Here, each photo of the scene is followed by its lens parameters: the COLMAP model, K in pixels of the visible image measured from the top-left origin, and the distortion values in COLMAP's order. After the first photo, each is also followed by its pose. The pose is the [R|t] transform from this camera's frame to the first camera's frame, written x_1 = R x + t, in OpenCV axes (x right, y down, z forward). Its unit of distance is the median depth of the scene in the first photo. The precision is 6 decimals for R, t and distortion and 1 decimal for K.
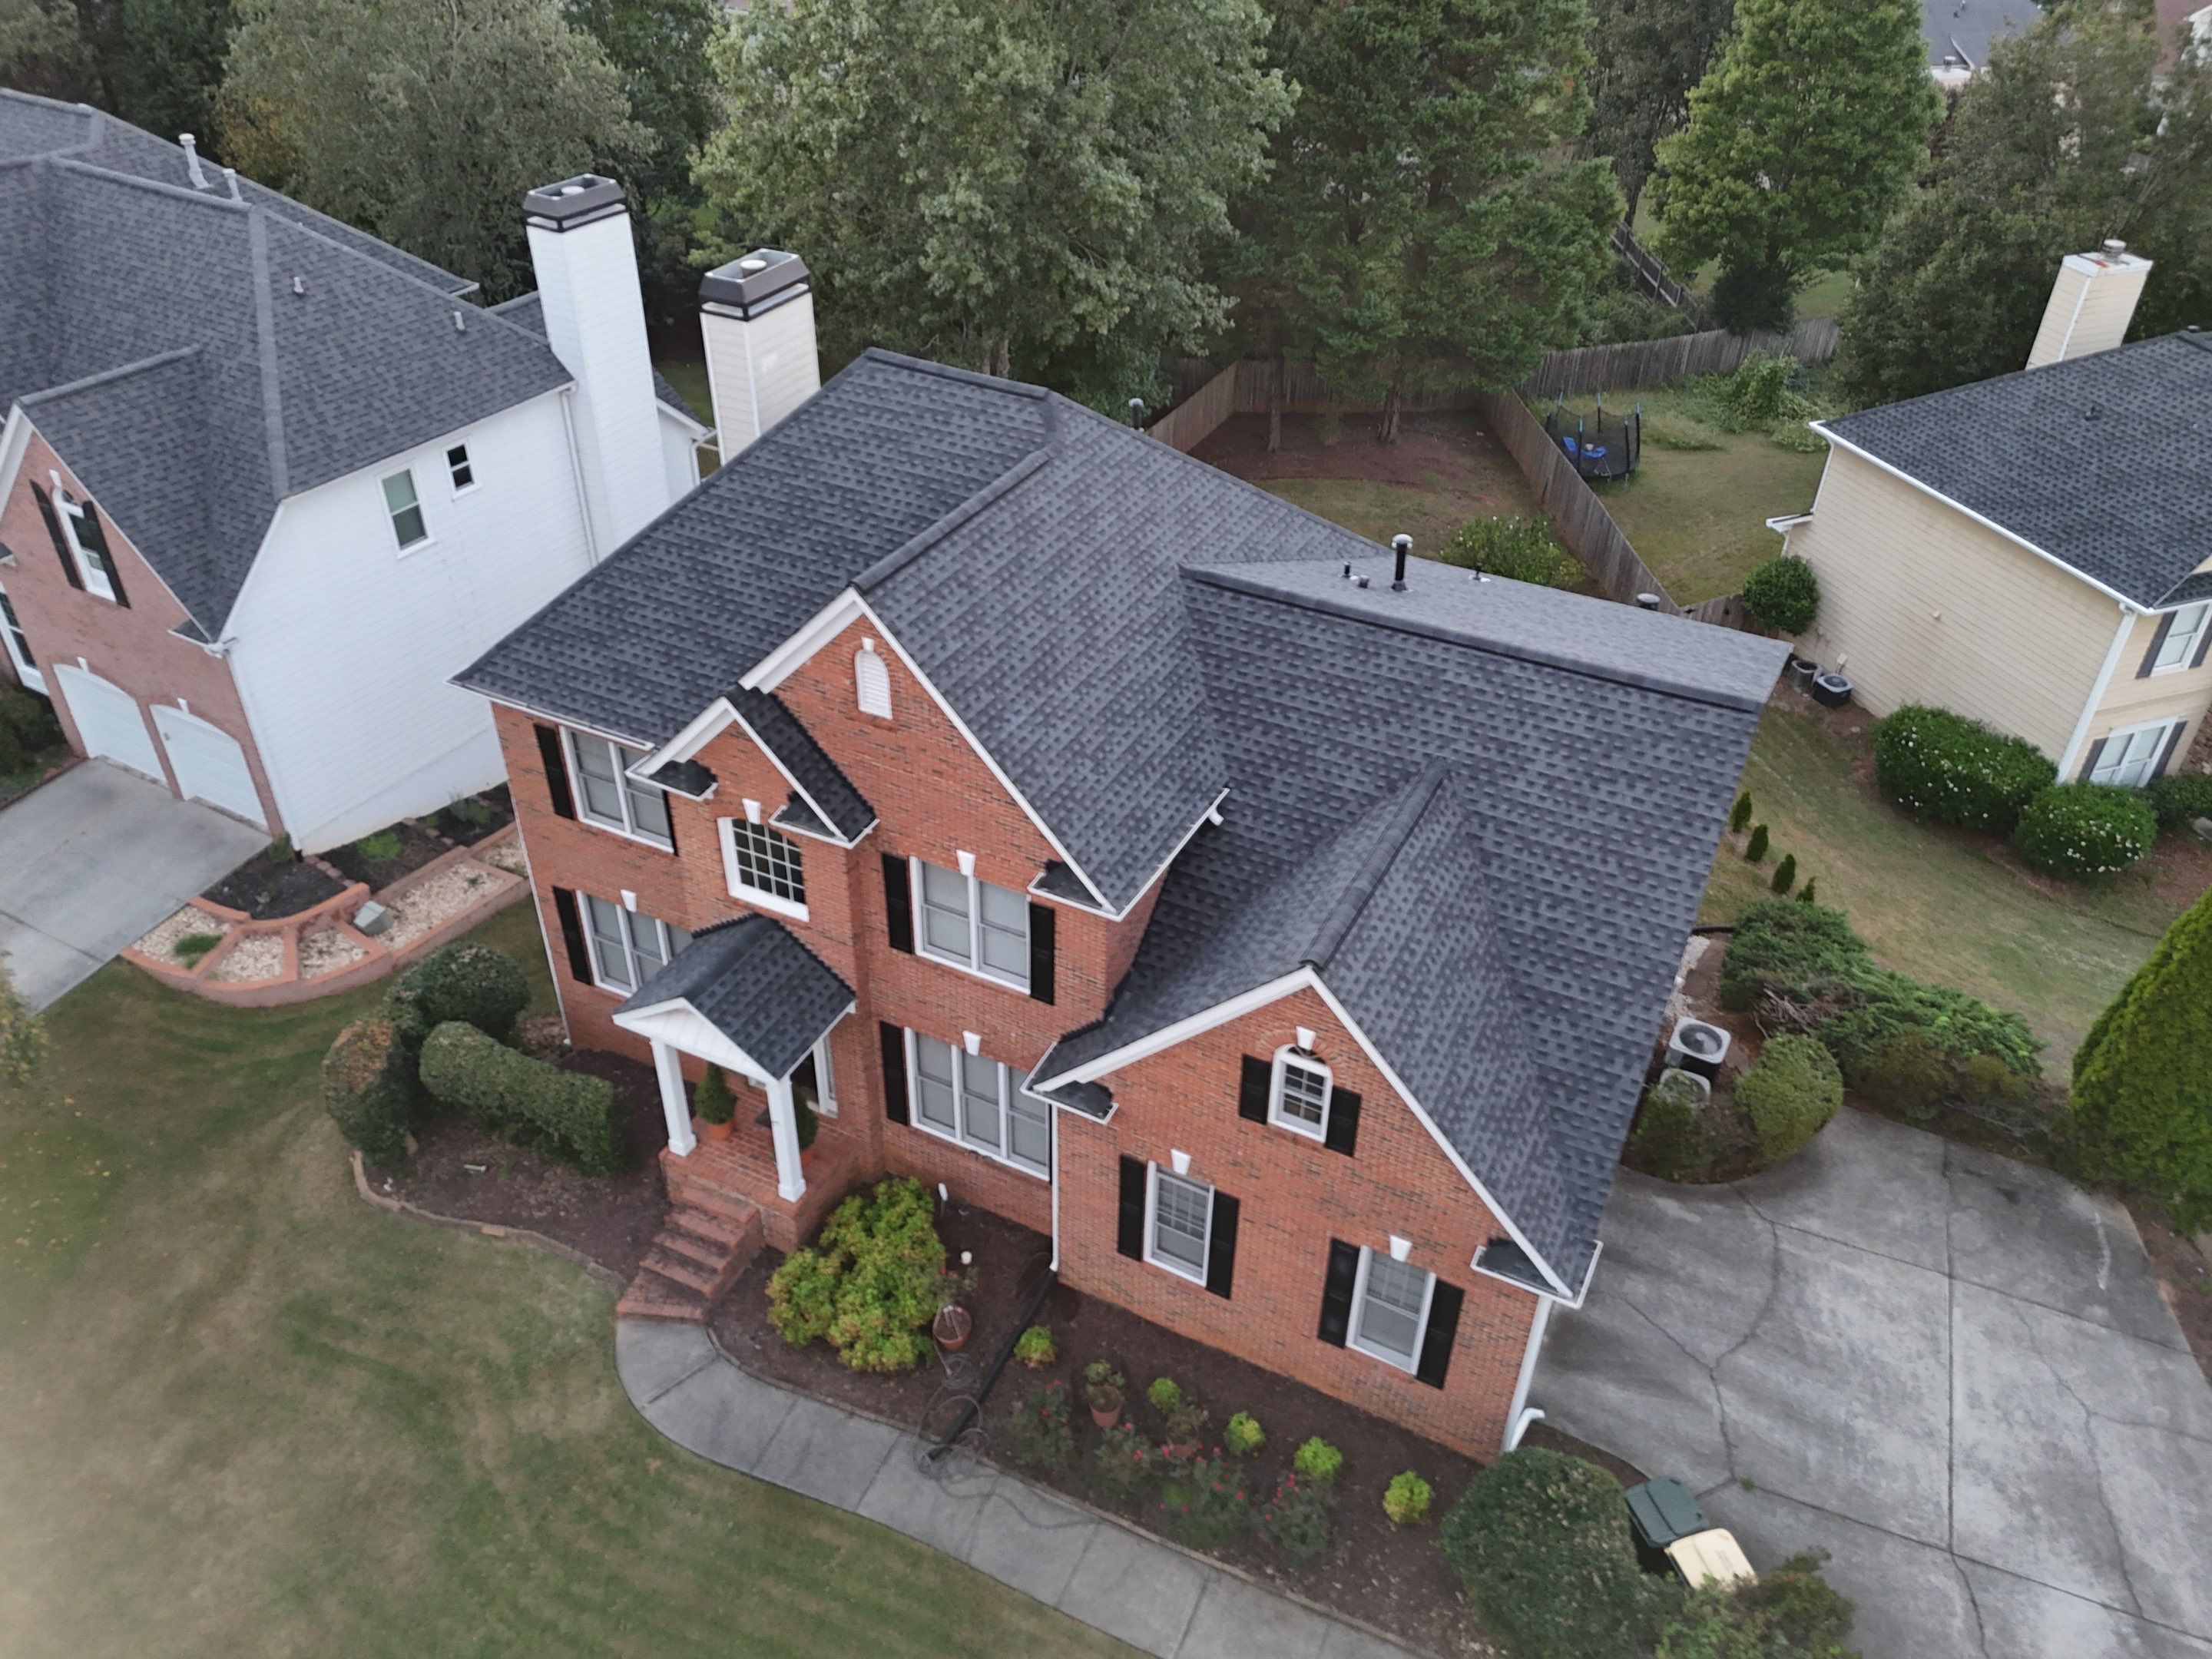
lens RADIAL K [[1611.2, 0, 1106.0], [0, 1611.2, 829.5], [0, 0, 1]] dist [0.083769, -0.086259]
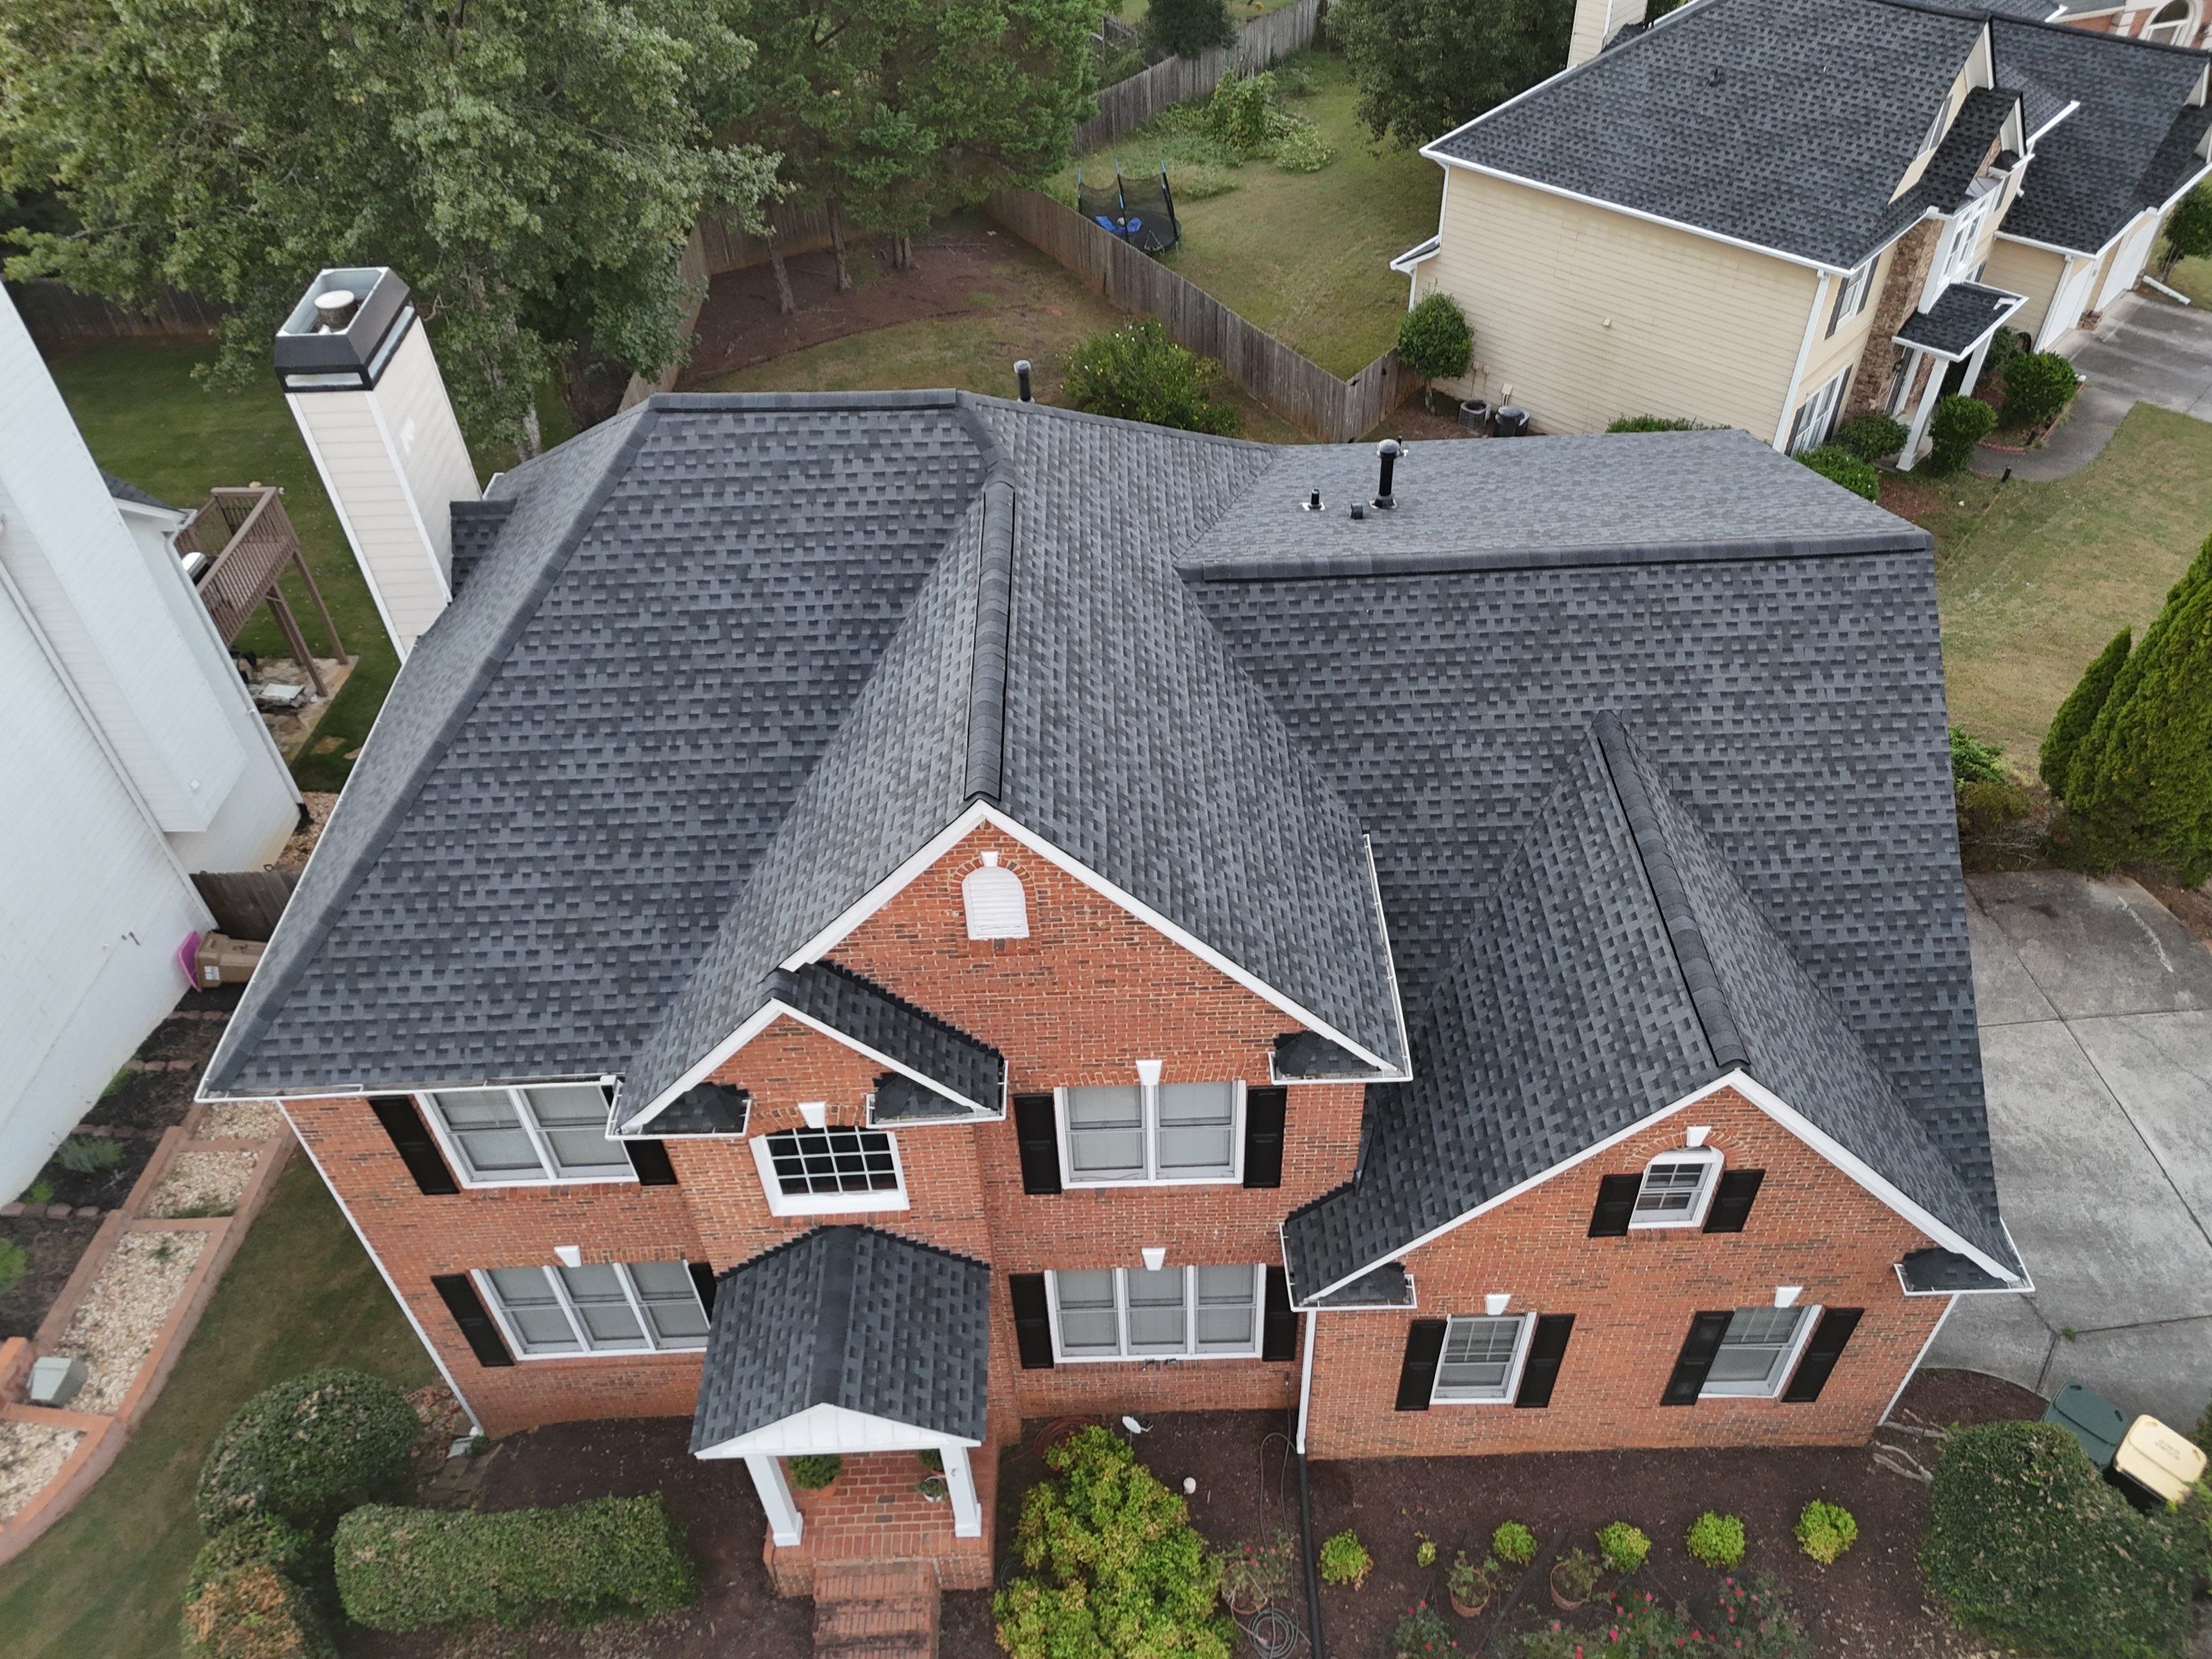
lens RADIAL K [[1625.0, 0, 1109.3], [0, 1625.0, 829.7], [0, 0, 1]] dist [0.061571, -0.045724]
pose [[0.883242, -0.356394, 0.304742, -0.256670], [0.314502, 0.932274, 0.178758, -0.194716], [-0.347811, -0.062045, 0.935509, 0.291085]]
